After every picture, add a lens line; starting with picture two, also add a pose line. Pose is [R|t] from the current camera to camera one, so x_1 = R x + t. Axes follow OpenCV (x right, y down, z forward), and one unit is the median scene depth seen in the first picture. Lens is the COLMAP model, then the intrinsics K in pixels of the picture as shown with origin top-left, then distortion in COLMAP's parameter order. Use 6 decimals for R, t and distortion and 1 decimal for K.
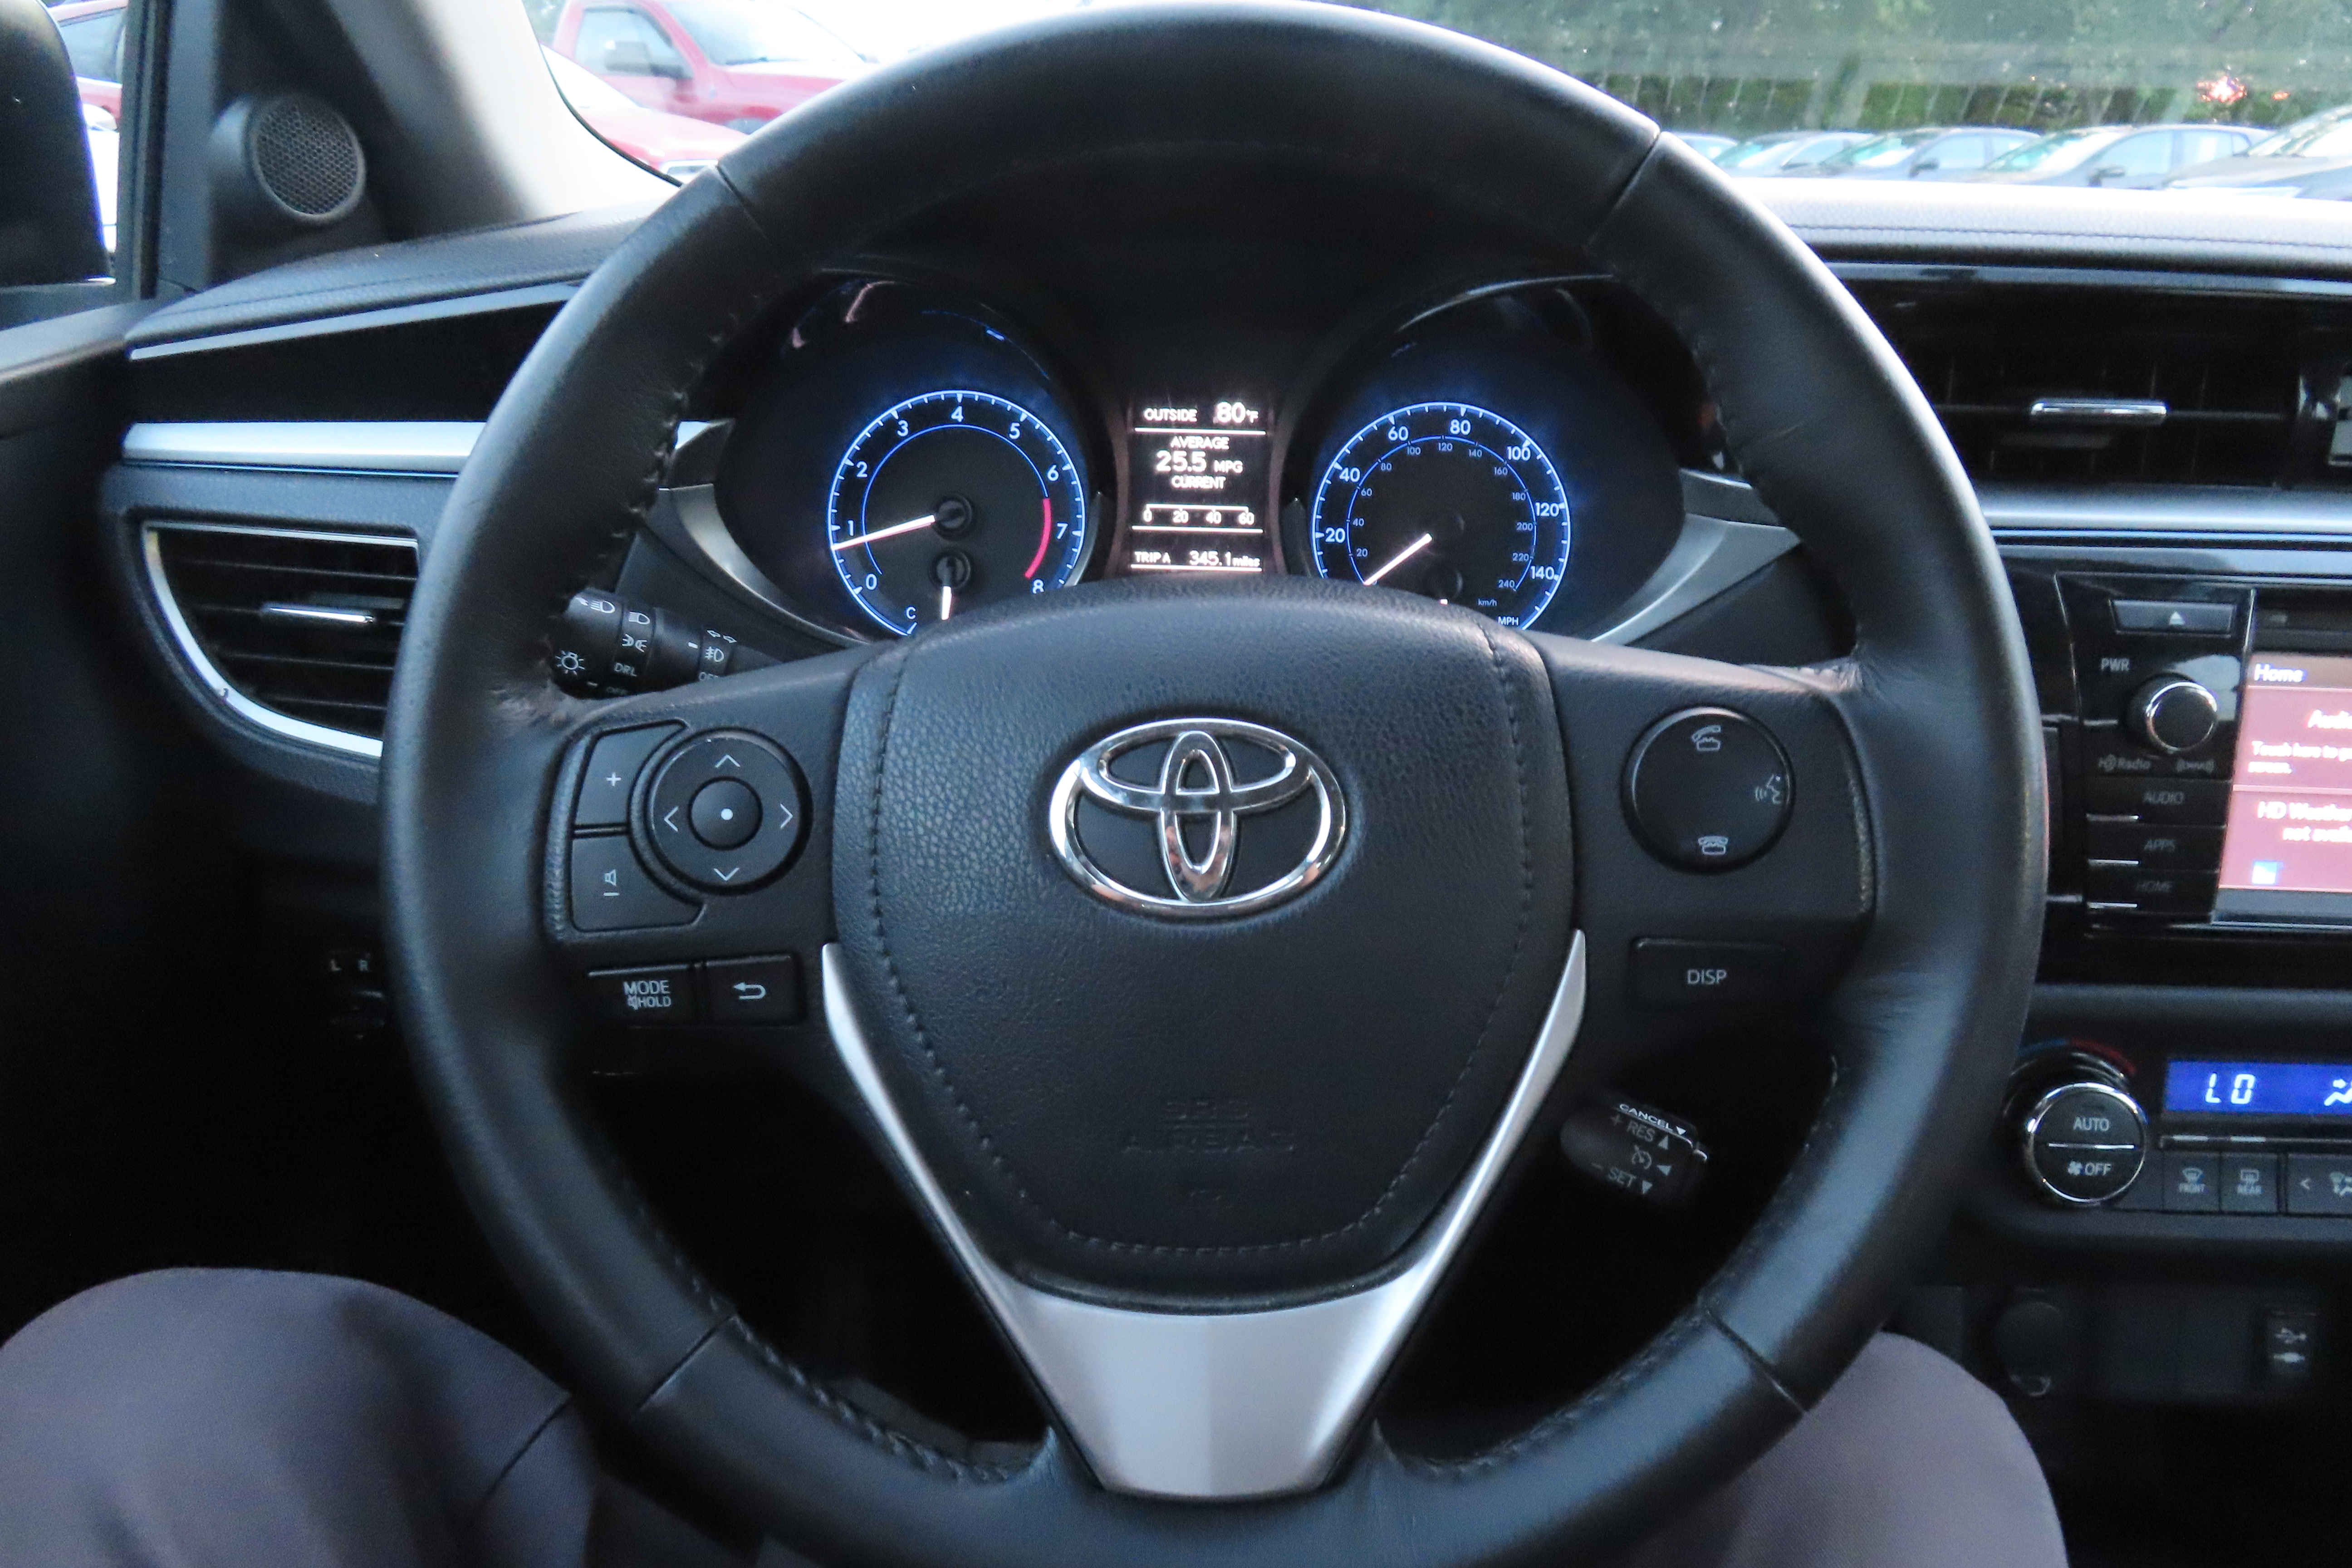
lens RADIAL K [[1692.4, 0, 1176.0], [0, 1692.4, 784.0], [0, 0, 1]] dist [-0.007871, 0.005406]
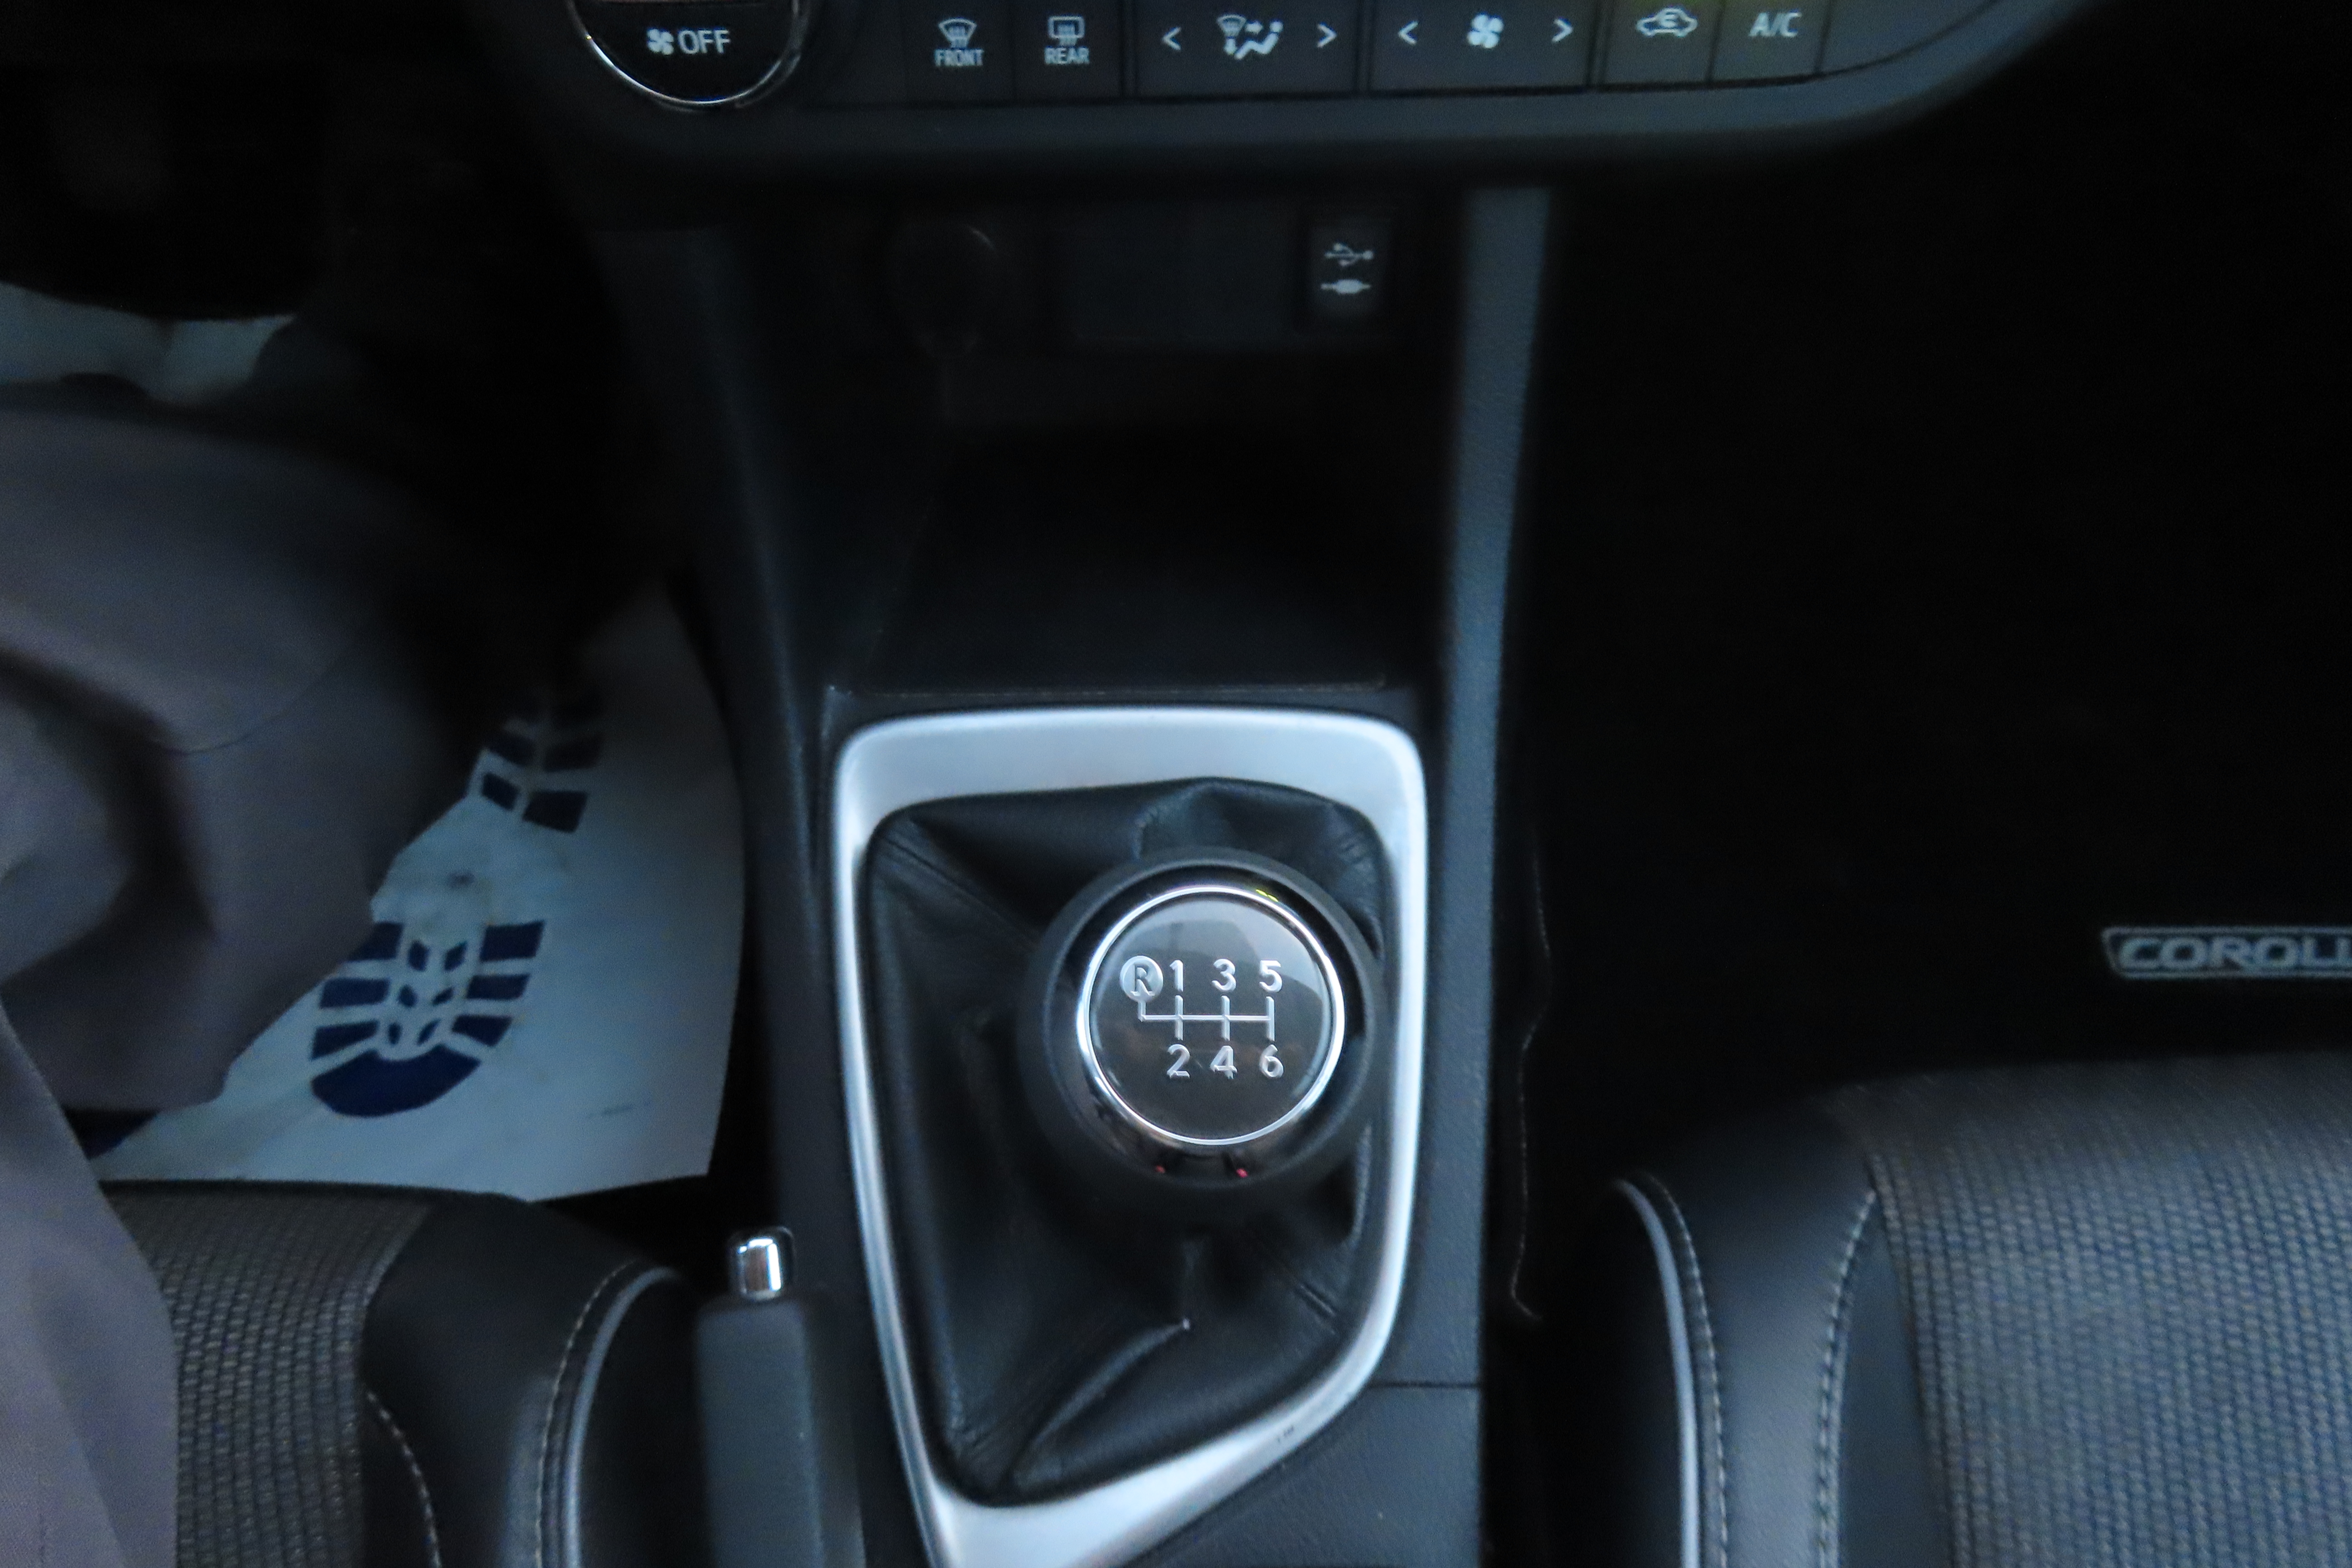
lens RADIAL K [[1692.4, 0, 1176.0], [0, 1692.4, 784.0], [0, 0, 1]] dist [-0.007871, 0.005406]
pose [[0.998737, -0.050115, 0.003708, 0.686358], [0.034931, 0.745399, 0.665703, 0.061408], [-0.036126, -0.664732, 0.746208, 0.471061]]
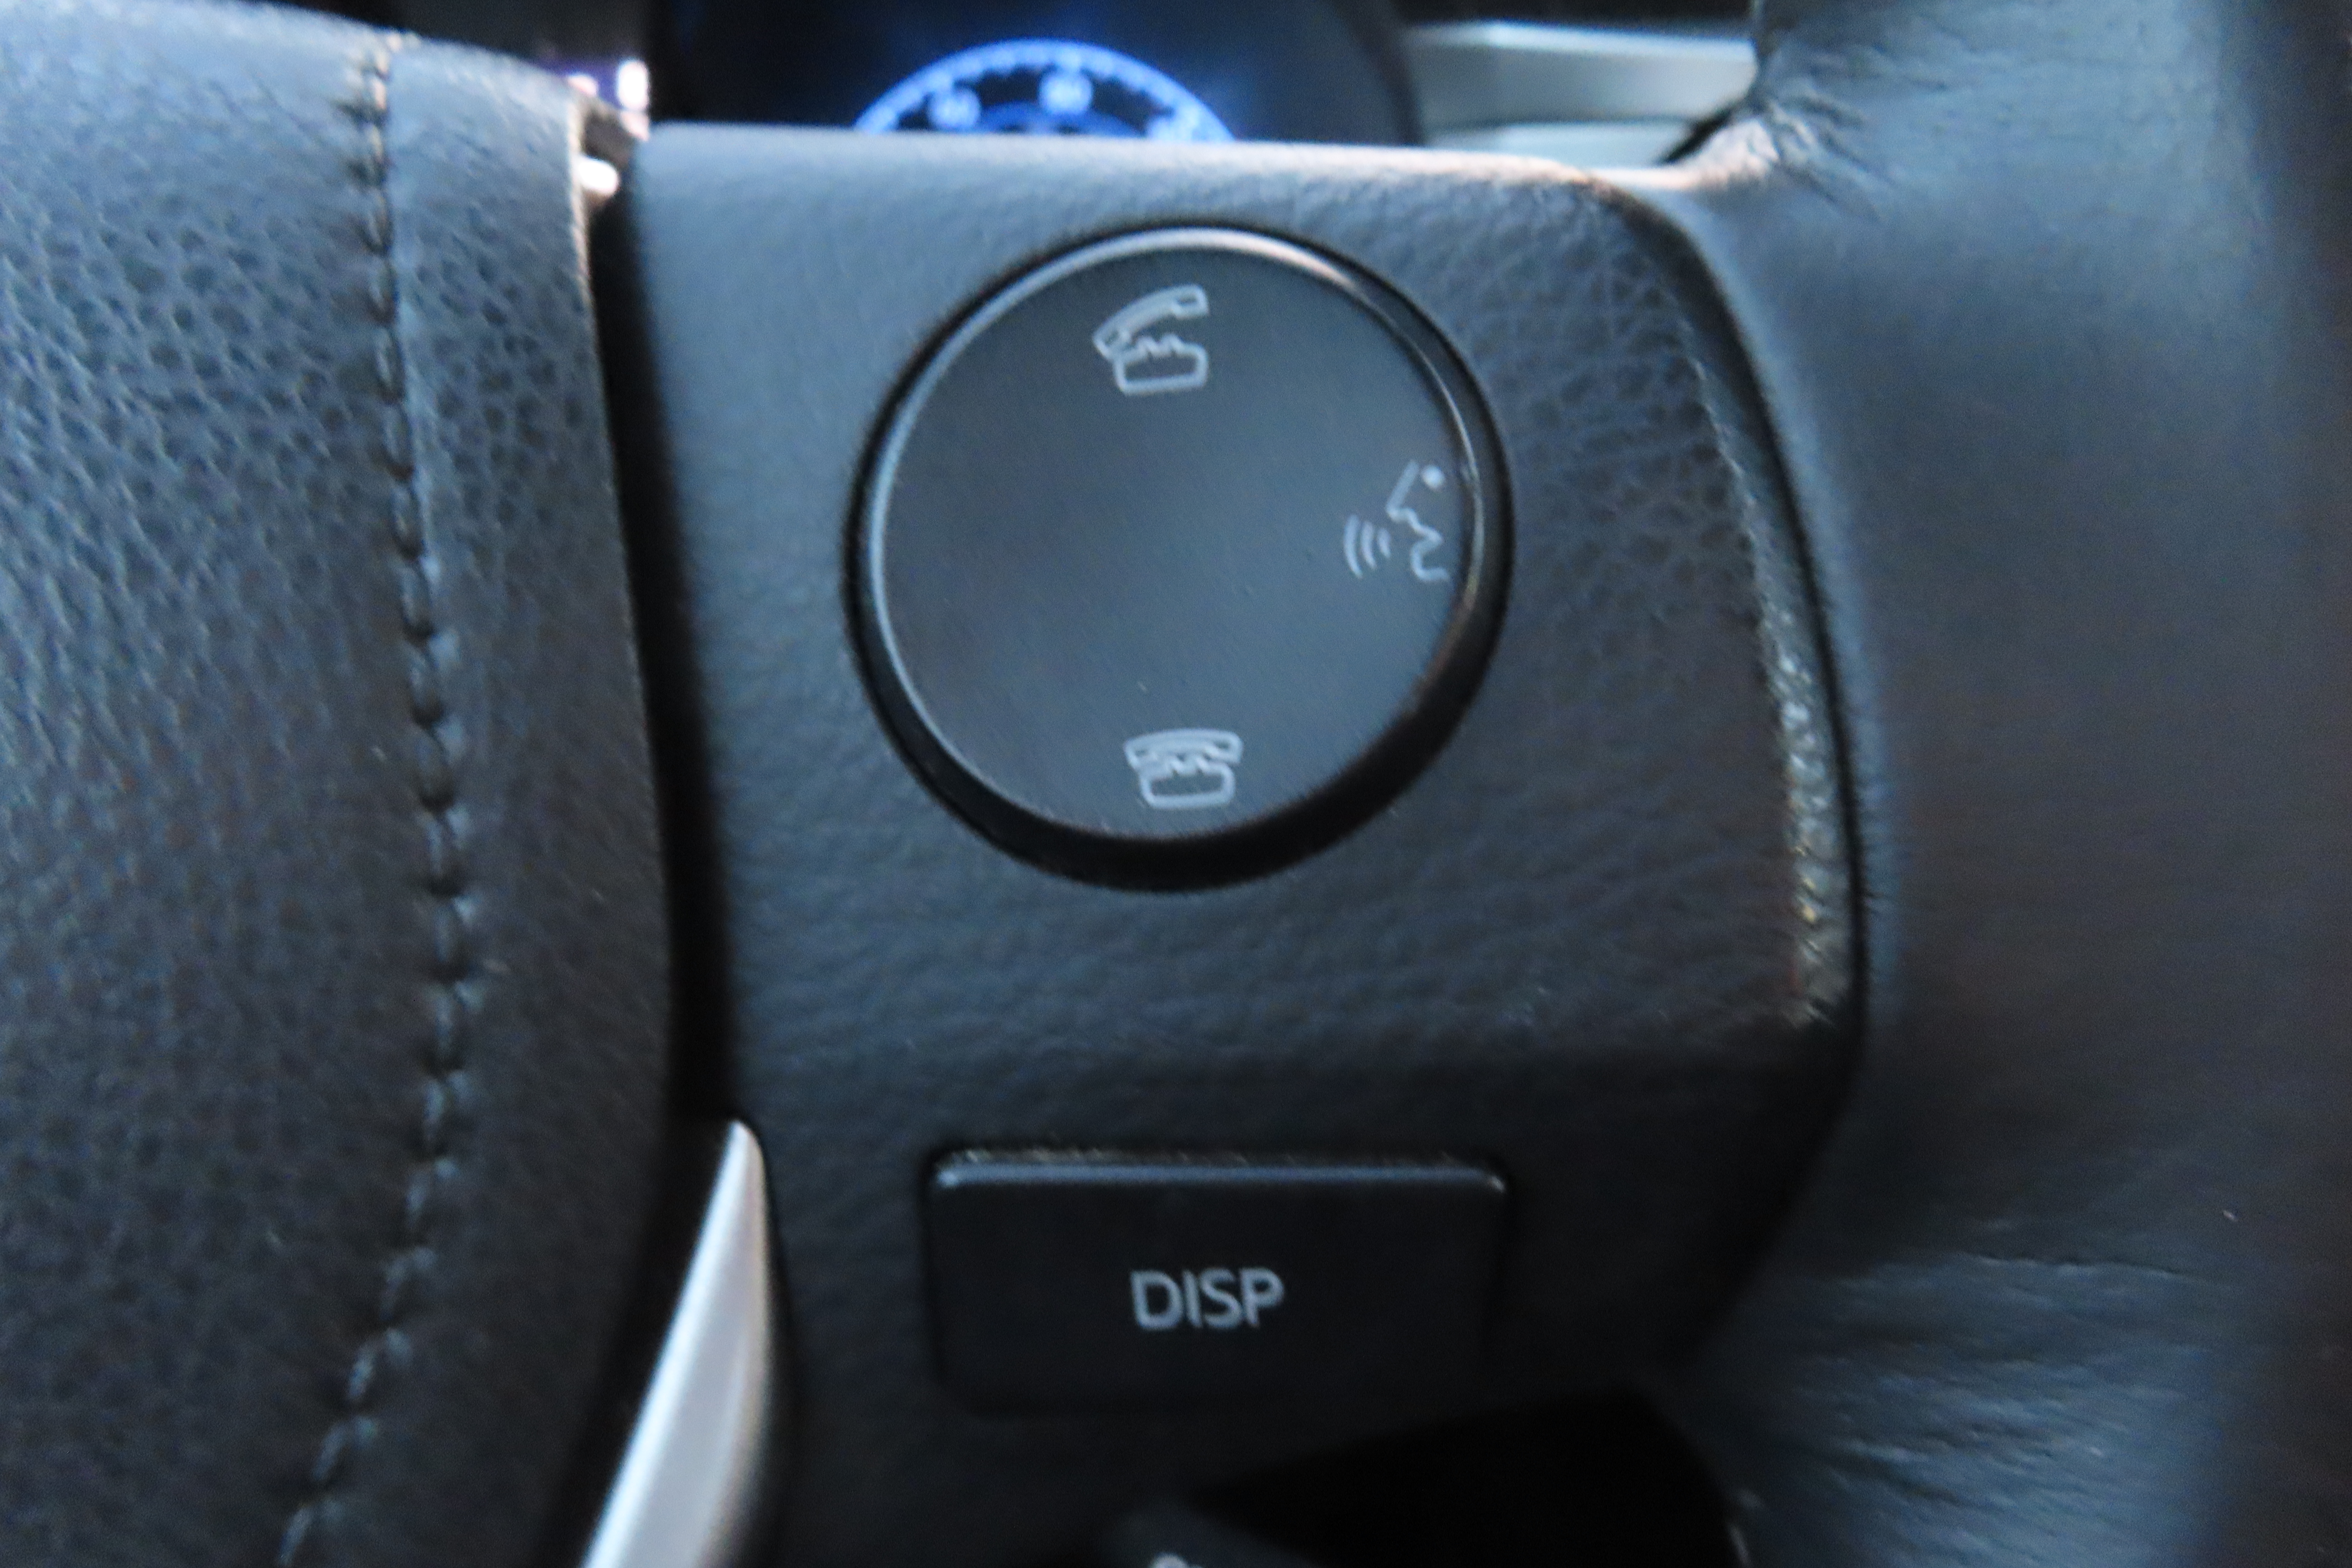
lens RADIAL K [[1692.4, 0, 1176.0], [0, 1692.4, 784.0], [0, 0, 1]] dist [-0.007871, 0.005406]
pose [[0.998850, -0.046106, 0.013174, 0.220619], [0.046289, 0.998831, -0.013958, 0.029503], [-0.012515, 0.014552, 0.999816, 0.533901]]
